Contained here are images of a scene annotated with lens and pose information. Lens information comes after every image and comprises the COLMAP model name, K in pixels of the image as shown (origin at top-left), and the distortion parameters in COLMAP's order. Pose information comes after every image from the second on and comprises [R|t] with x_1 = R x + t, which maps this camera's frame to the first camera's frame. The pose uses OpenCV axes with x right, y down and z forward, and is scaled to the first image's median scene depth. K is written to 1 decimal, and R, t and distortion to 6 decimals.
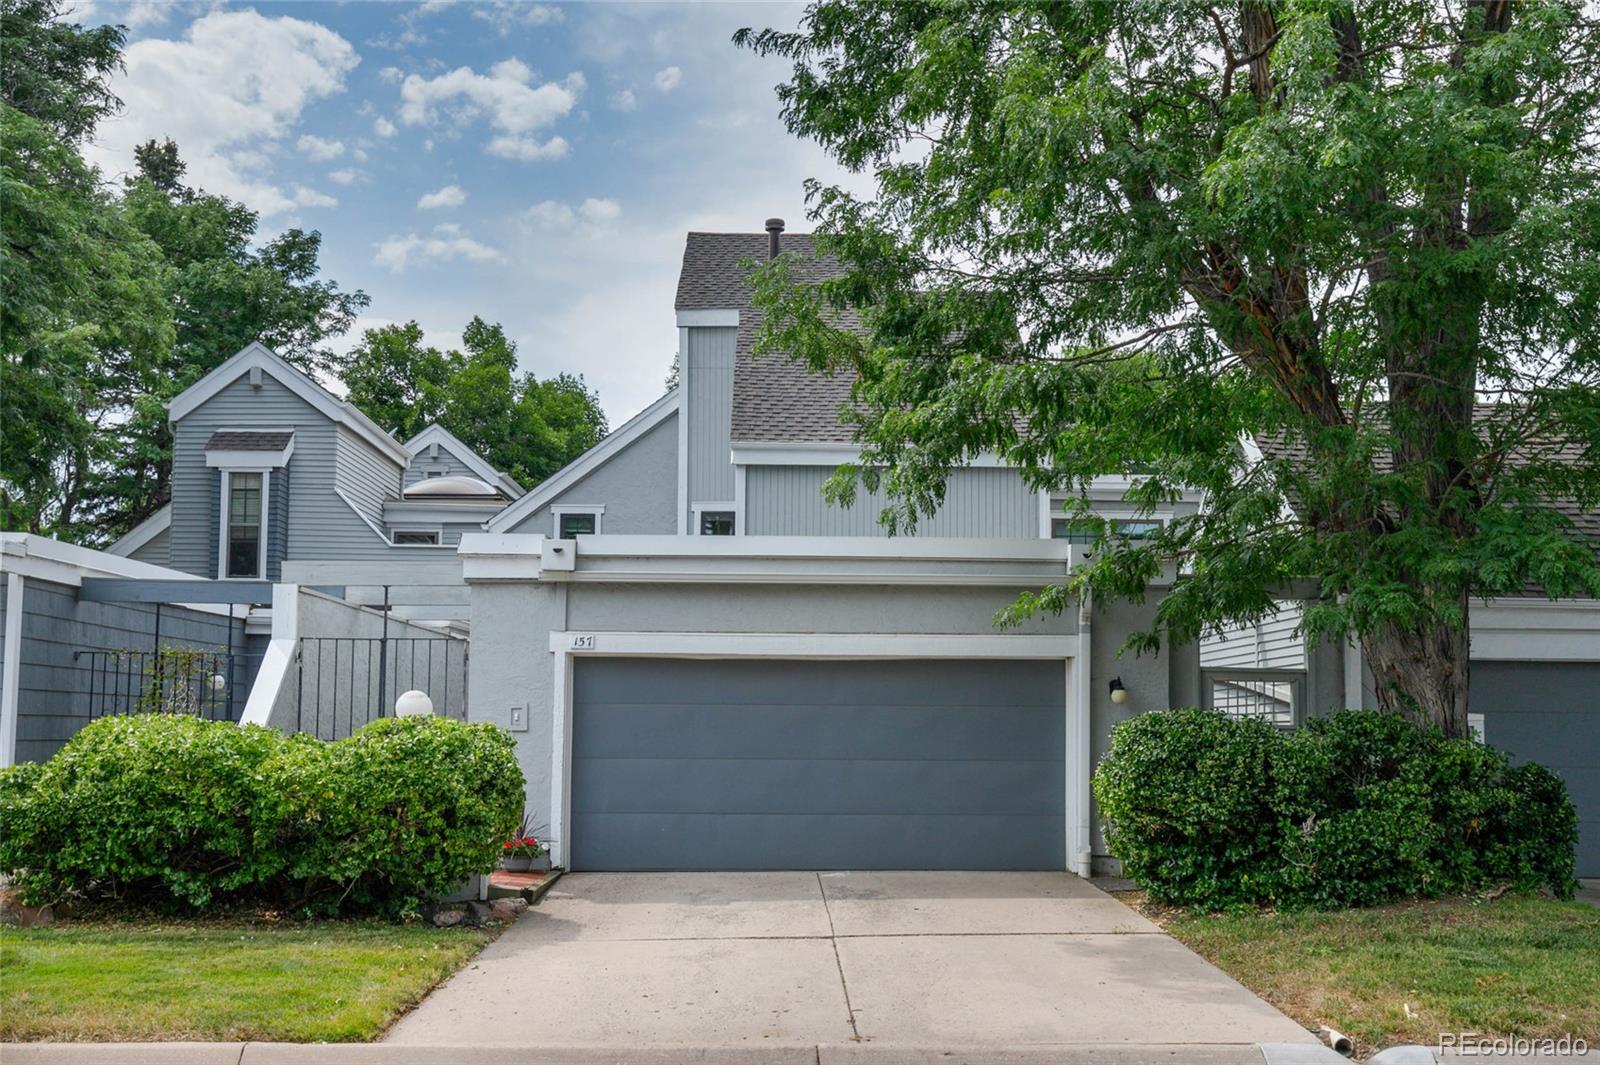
lens RADIAL K [[1439.2, 0, 800.0], [0, 1439.2, 532.5], [0, 0, 1]] dist [0.008058, -0.000409]
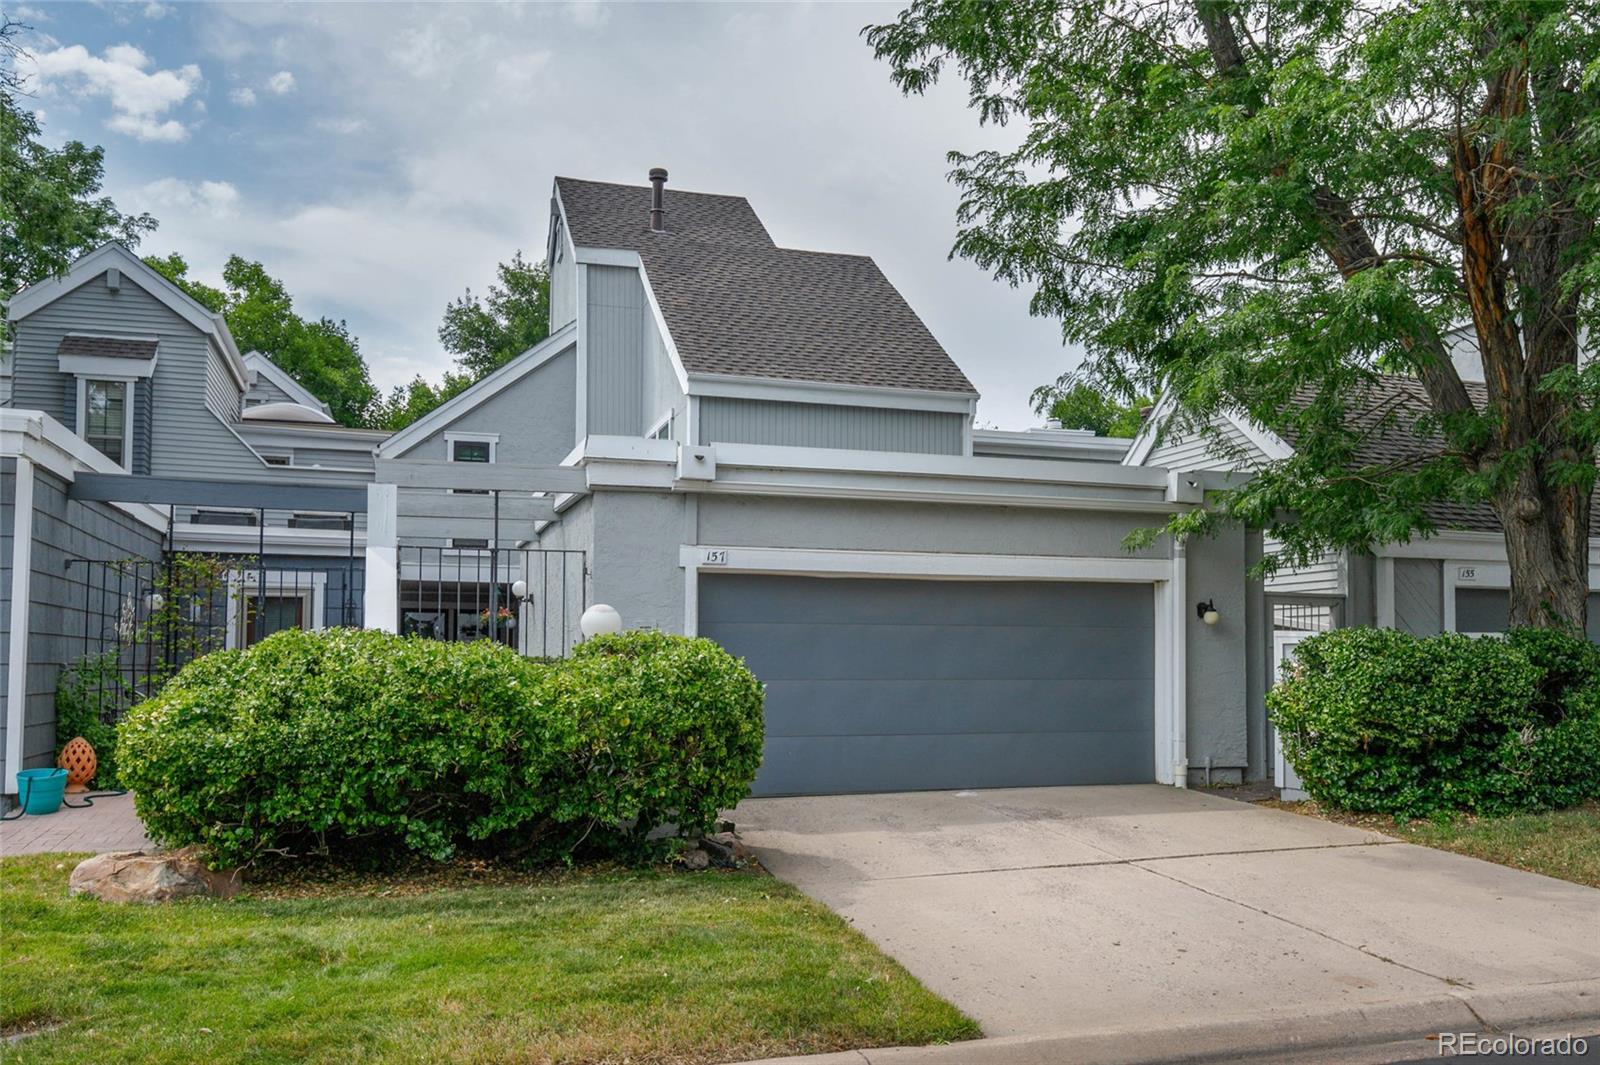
lens RADIAL K [[1227.1, 0, 800.0], [0, 1227.1, 532.5], [0, 0, 1]] dist [0.001297, 0.004622]
pose [[0.962539, 0.024174, 0.270062, -0.315169], [-0.033038, 0.999053, 0.028326, 0.035795], [-0.269122, -0.036187, 0.962426, 0.215371]]
